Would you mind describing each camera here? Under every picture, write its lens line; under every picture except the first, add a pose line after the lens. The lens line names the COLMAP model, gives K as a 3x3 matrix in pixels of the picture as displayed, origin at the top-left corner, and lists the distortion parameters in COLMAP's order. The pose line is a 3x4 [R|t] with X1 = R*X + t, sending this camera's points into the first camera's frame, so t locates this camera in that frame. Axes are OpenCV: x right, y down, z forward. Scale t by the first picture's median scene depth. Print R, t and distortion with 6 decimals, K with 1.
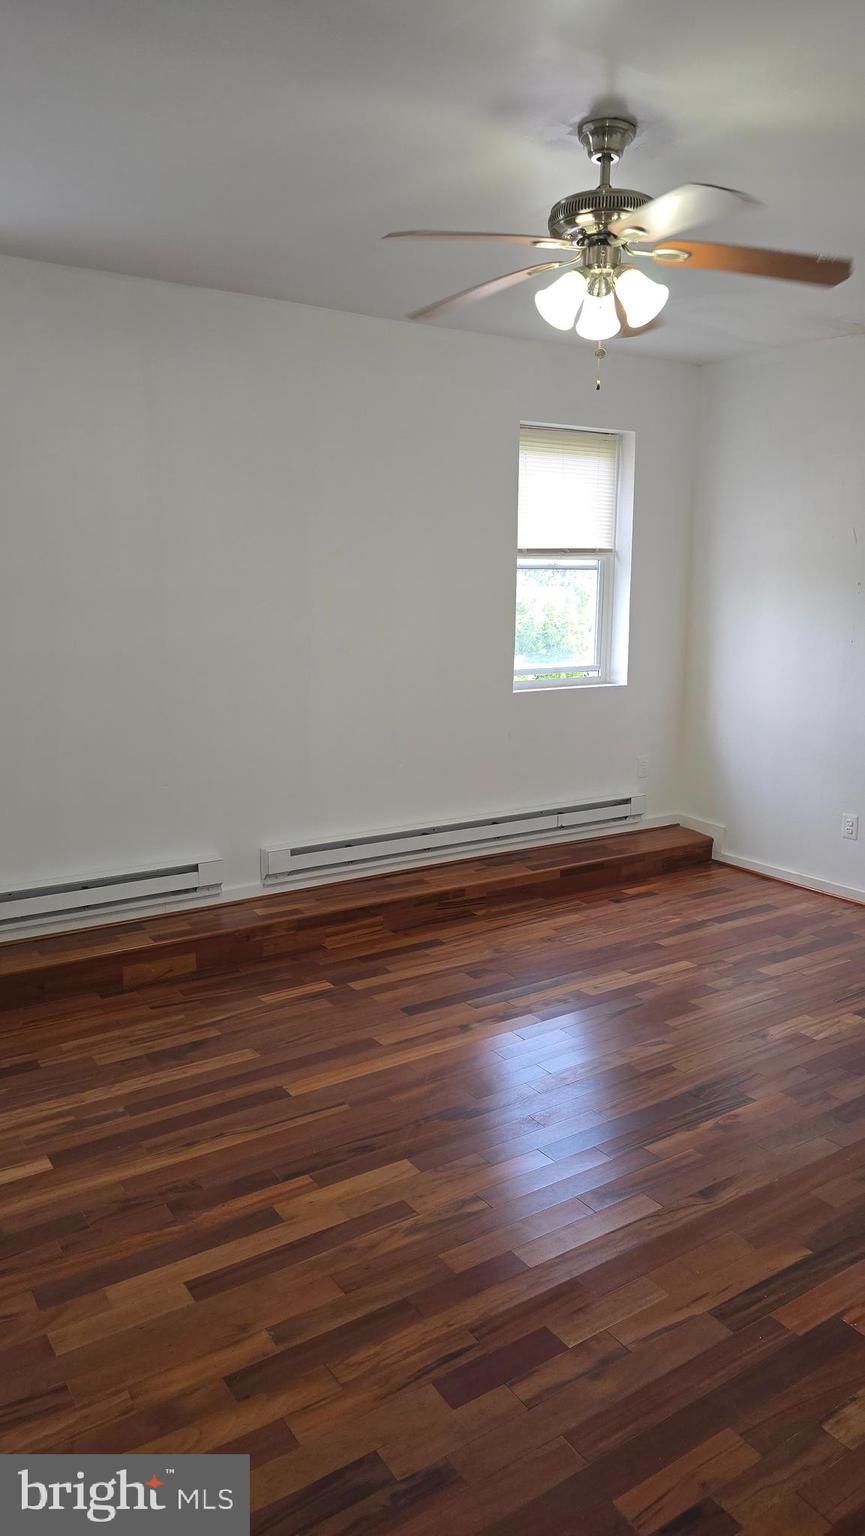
lens RADIAL K [[1037.7, 0, 430.7], [0, 1037.7, 768.3], [0, 0, 1]] dist [-0.002039, -0.001780]
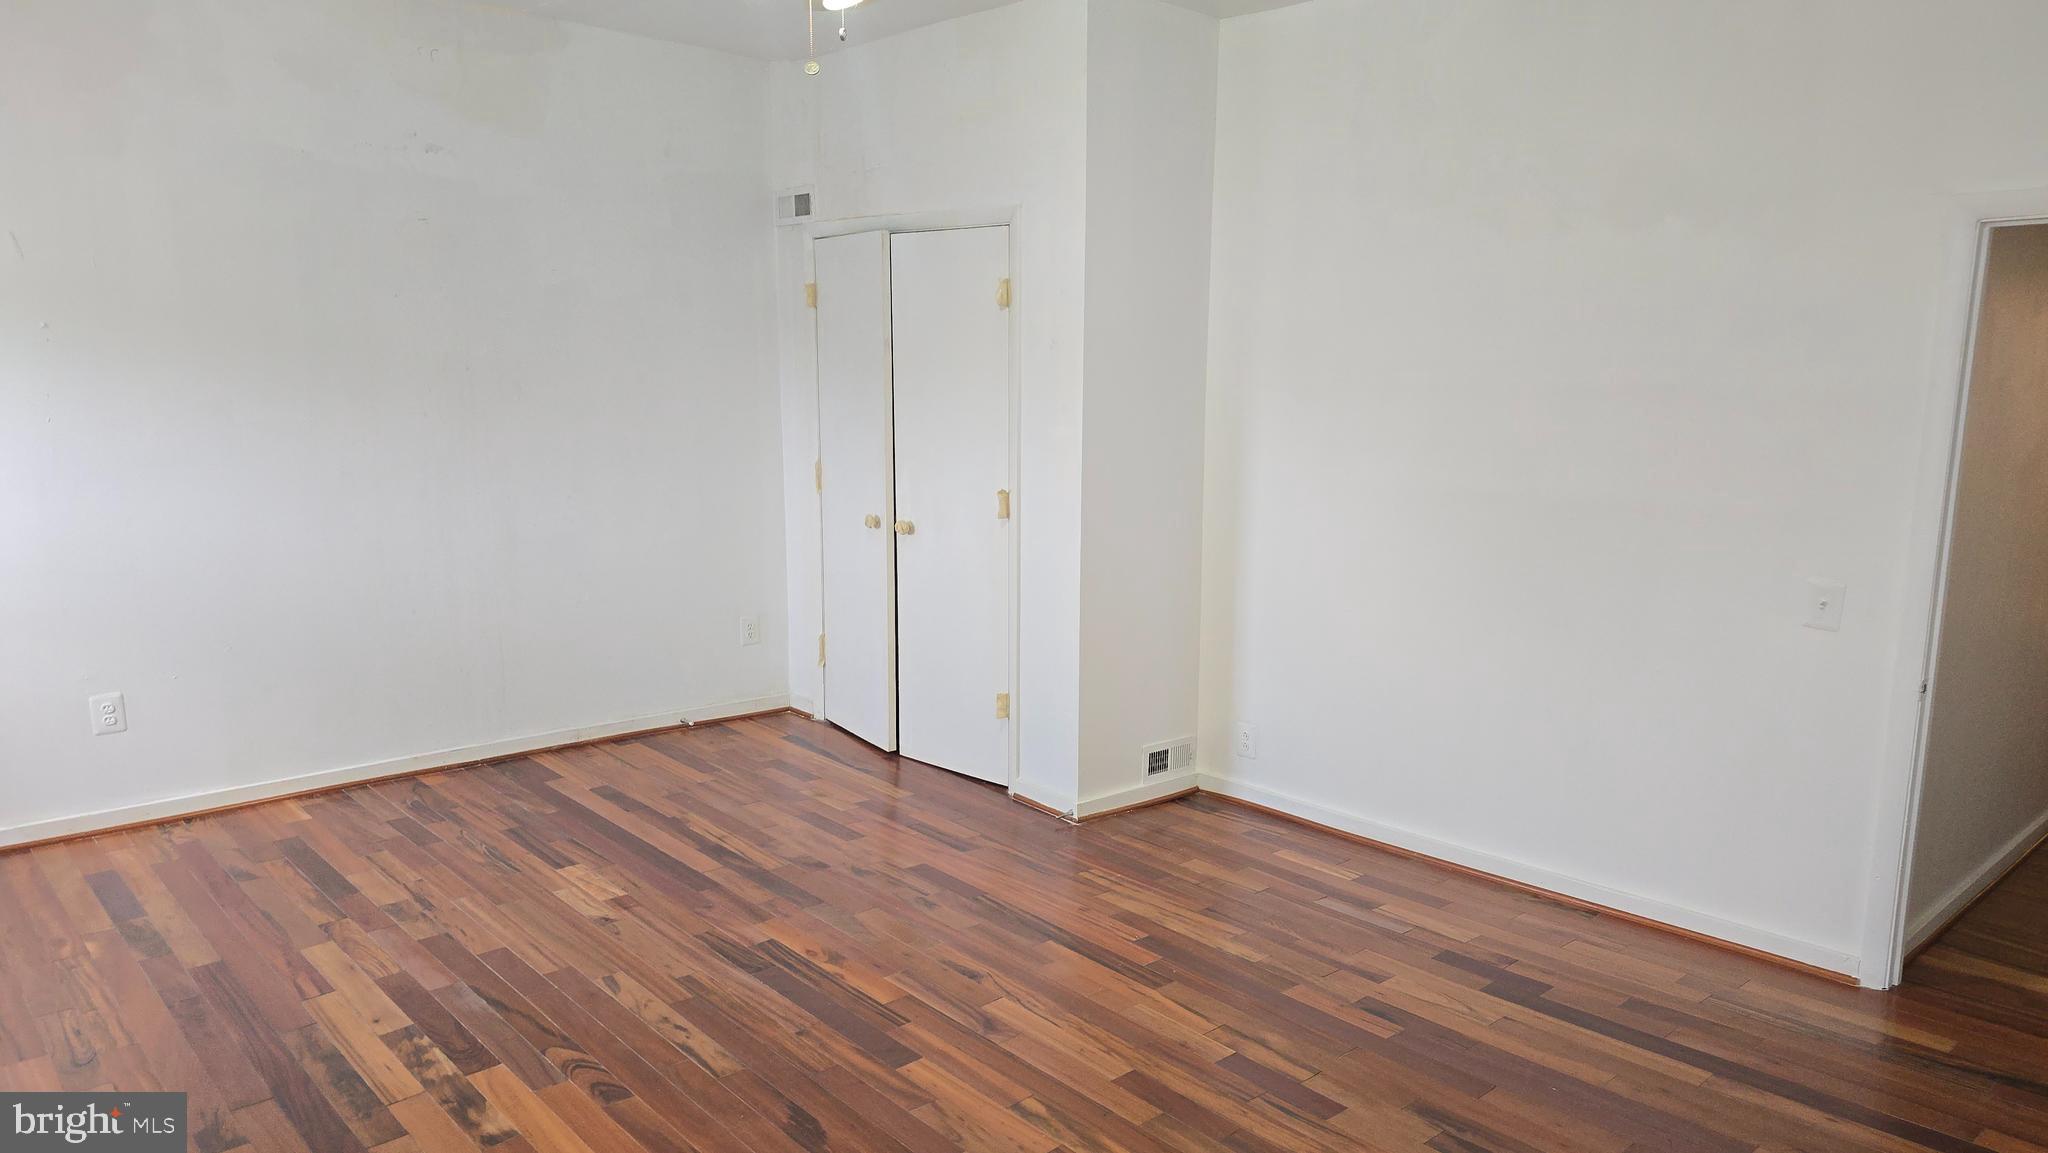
lens RADIAL K [[1383.6, 0, 1021.9], [0, 1383.6, 577.3], [0, 0, 1]] dist [-0.002039, -0.001780]
pose [[-0.152329, -0.163643, 0.974688, -0.678811], [0.163024, 0.968528, 0.188087, -0.129177], [-0.974792, 0.187549, -0.120857, 0.772738]]
